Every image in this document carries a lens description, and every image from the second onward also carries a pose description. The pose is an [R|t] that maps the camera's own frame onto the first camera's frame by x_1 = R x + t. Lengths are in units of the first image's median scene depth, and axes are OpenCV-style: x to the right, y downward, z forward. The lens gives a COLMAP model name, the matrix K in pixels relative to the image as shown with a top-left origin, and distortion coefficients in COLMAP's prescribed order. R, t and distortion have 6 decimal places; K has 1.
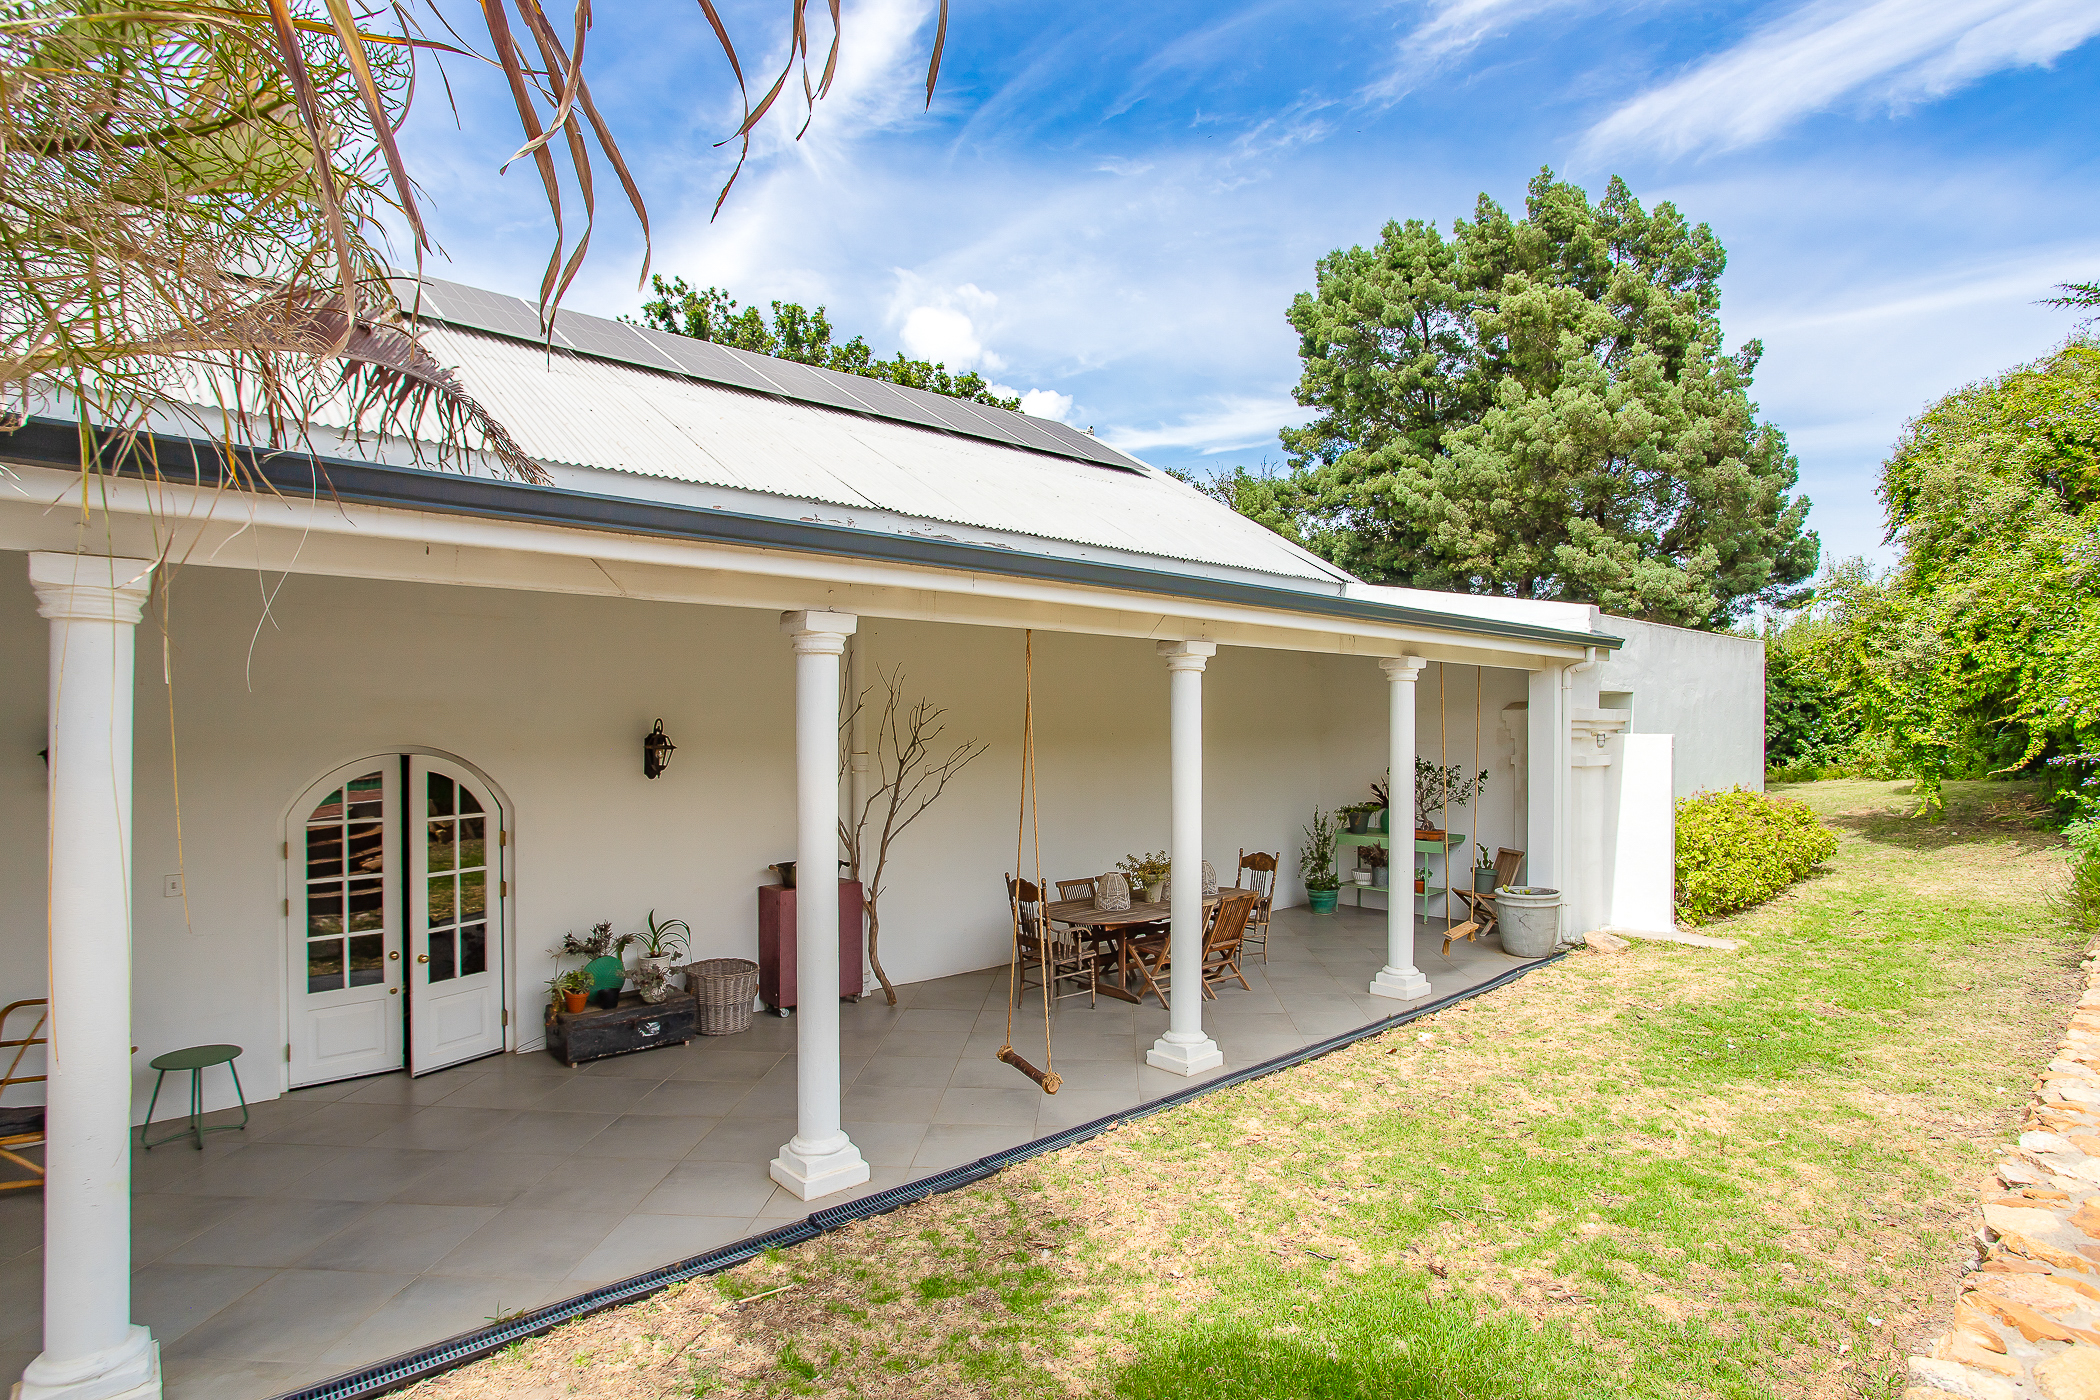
lens RADIAL K [[1089.3, 0, 1054.9], [0, 1089.3, 708.8], [0, 0, 1]] dist [-0.033703, 0.011328]
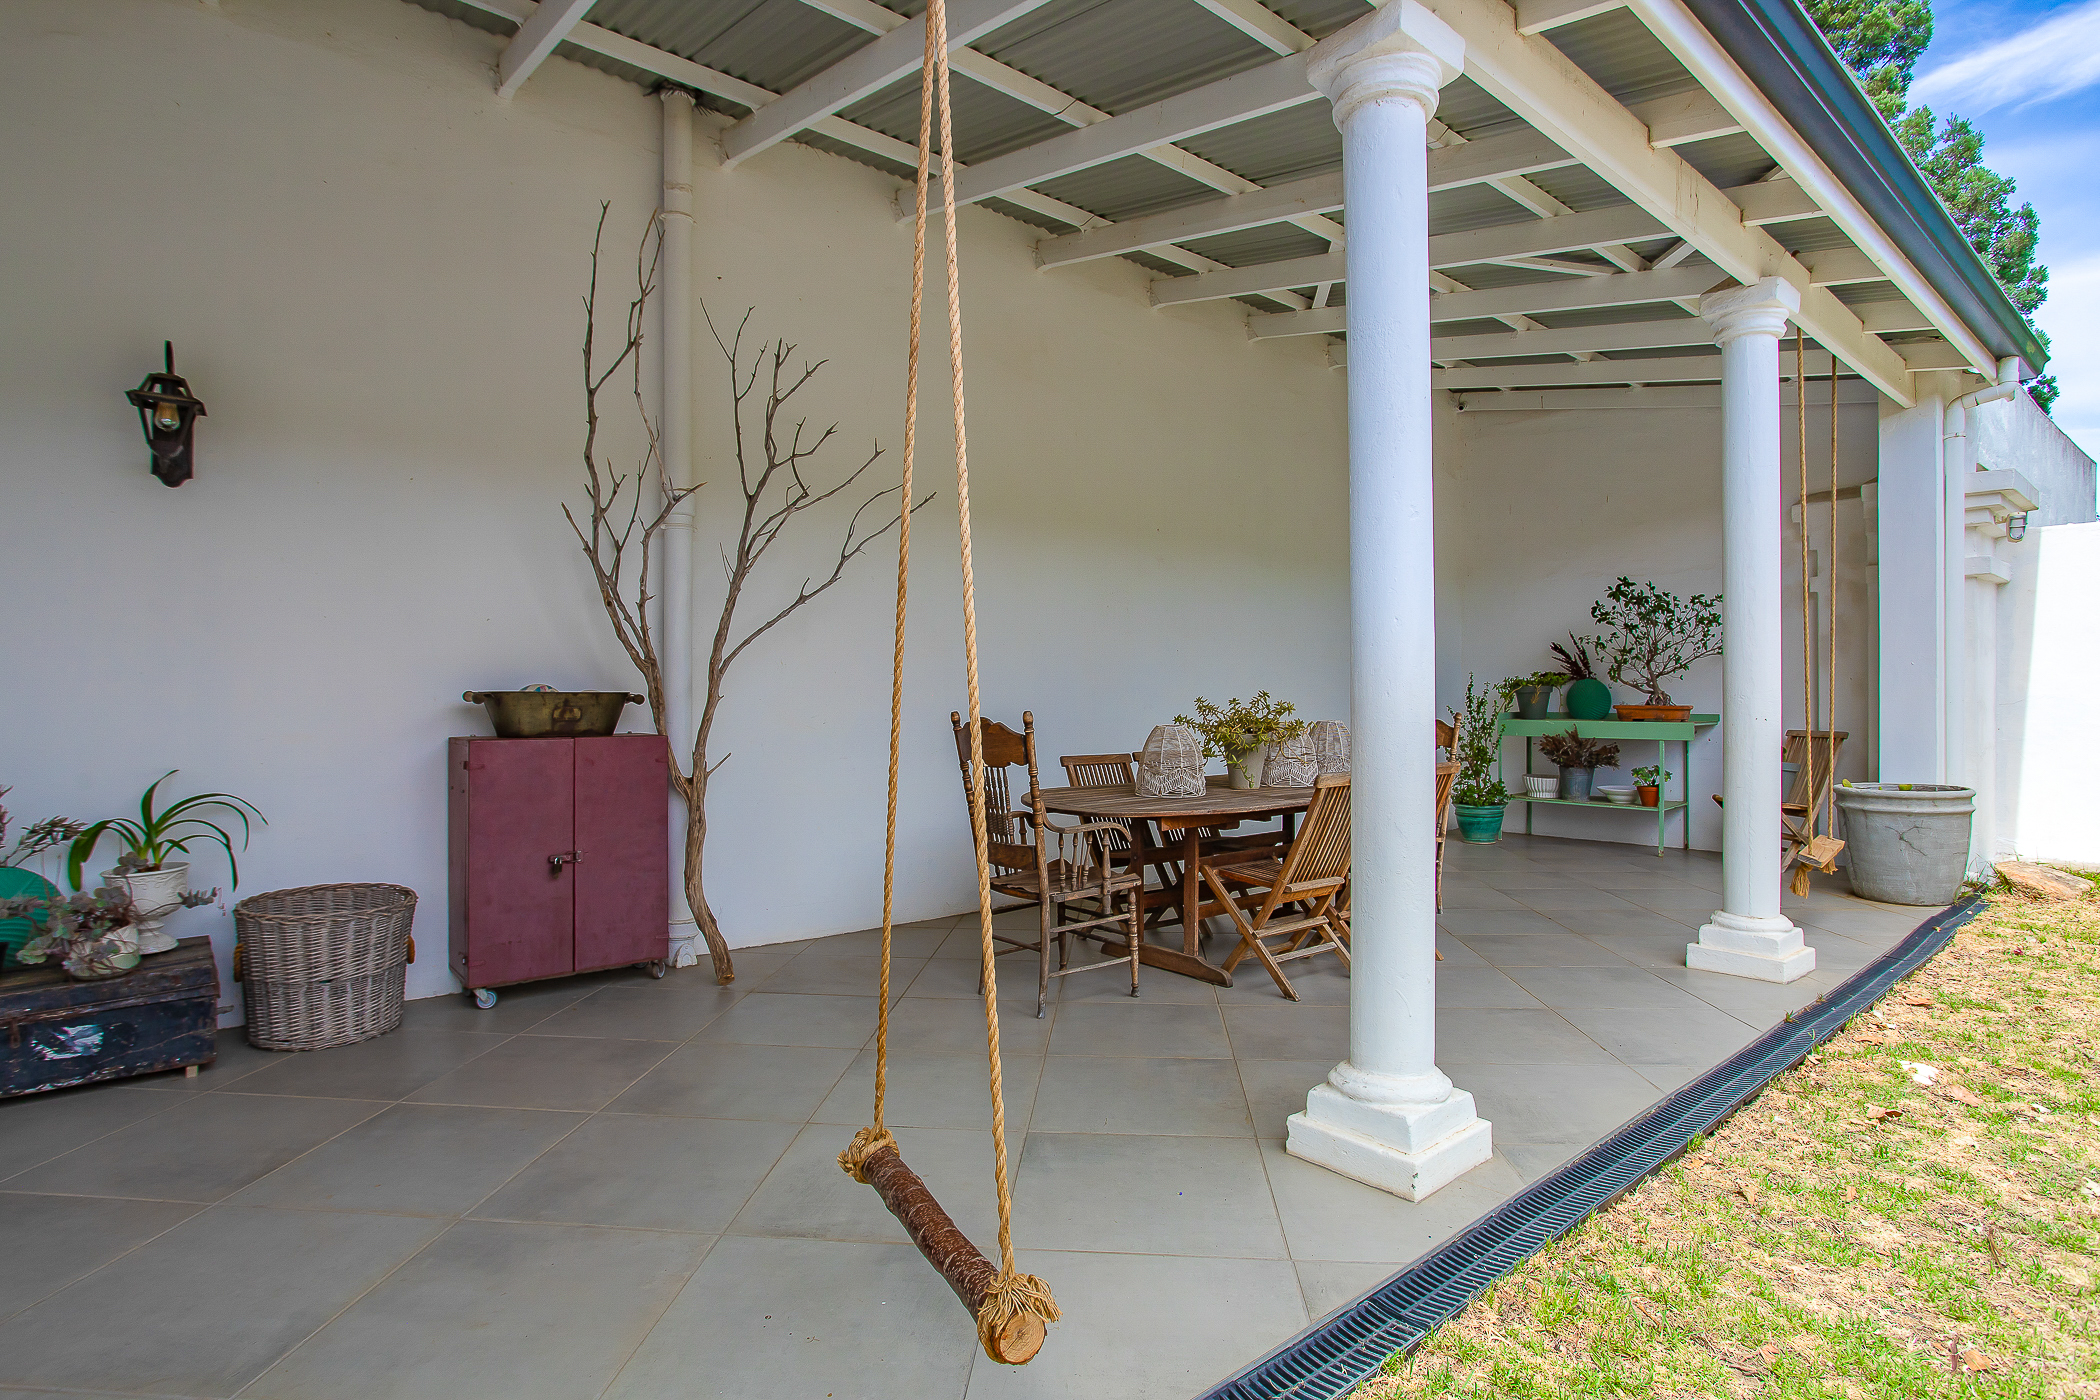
lens RADIAL K [[1089.3, 0, 1045.3], [0, 1089.3, 696.8], [0, 0, 1]] dist [-0.033703, 0.011328]
pose [[0.999726, 0.002842, -0.023244, 0.006591], [-0.002452, 0.999856, 0.016786, 0.132946], [0.023288, -0.016724, 0.999589, 0.511439]]
